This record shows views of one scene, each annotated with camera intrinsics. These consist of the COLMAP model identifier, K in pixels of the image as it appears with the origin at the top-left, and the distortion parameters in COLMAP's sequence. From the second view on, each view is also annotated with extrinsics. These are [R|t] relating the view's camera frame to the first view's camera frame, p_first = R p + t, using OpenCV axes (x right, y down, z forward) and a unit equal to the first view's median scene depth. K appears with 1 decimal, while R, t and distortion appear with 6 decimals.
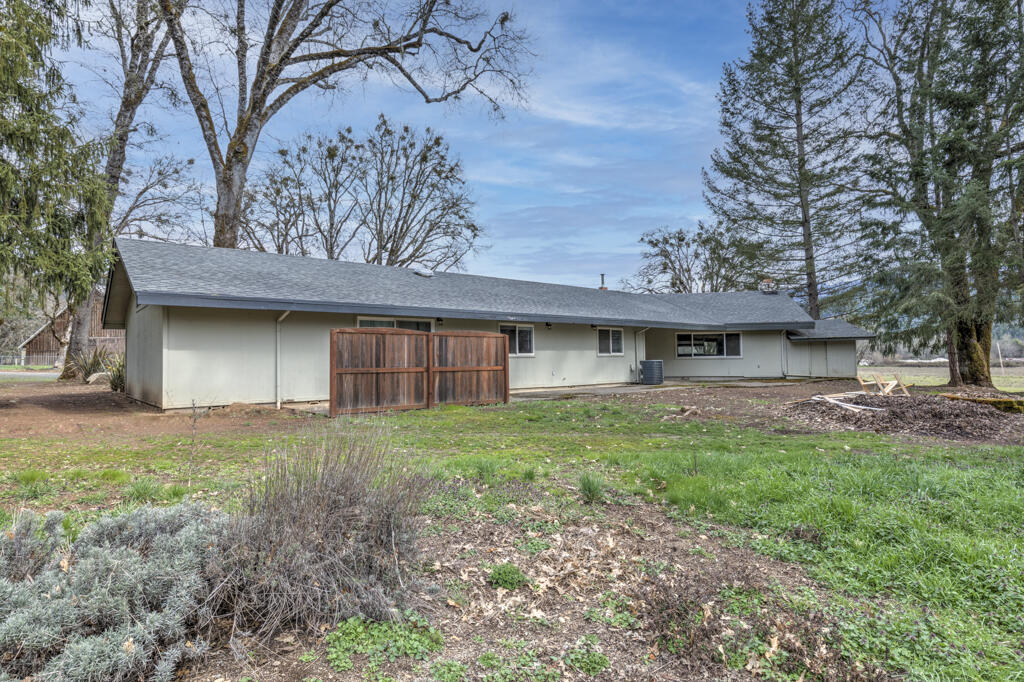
lens RADIAL K [[582.8, 0, 512.0], [0, 582.8, 341.0], [0, 0, 1]] dist [0.002552, 0.000692]
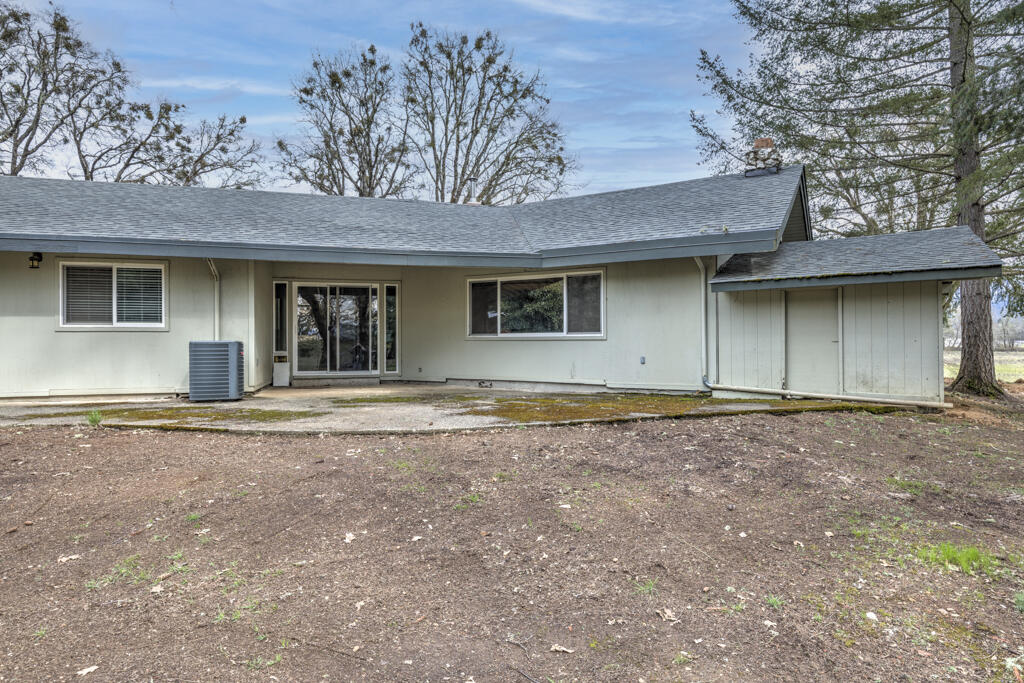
lens RADIAL K [[613.8, 0, 512.0], [0, 613.8, 341.5], [0, 0, 1]] dist [-0.001901, -0.000625]
pose [[0.899853, 0.010656, -0.436063, 0.515537], [0.005653, 0.999333, 0.036087, 0.016647], [0.436157, -0.034938, 0.899192, 0.616477]]
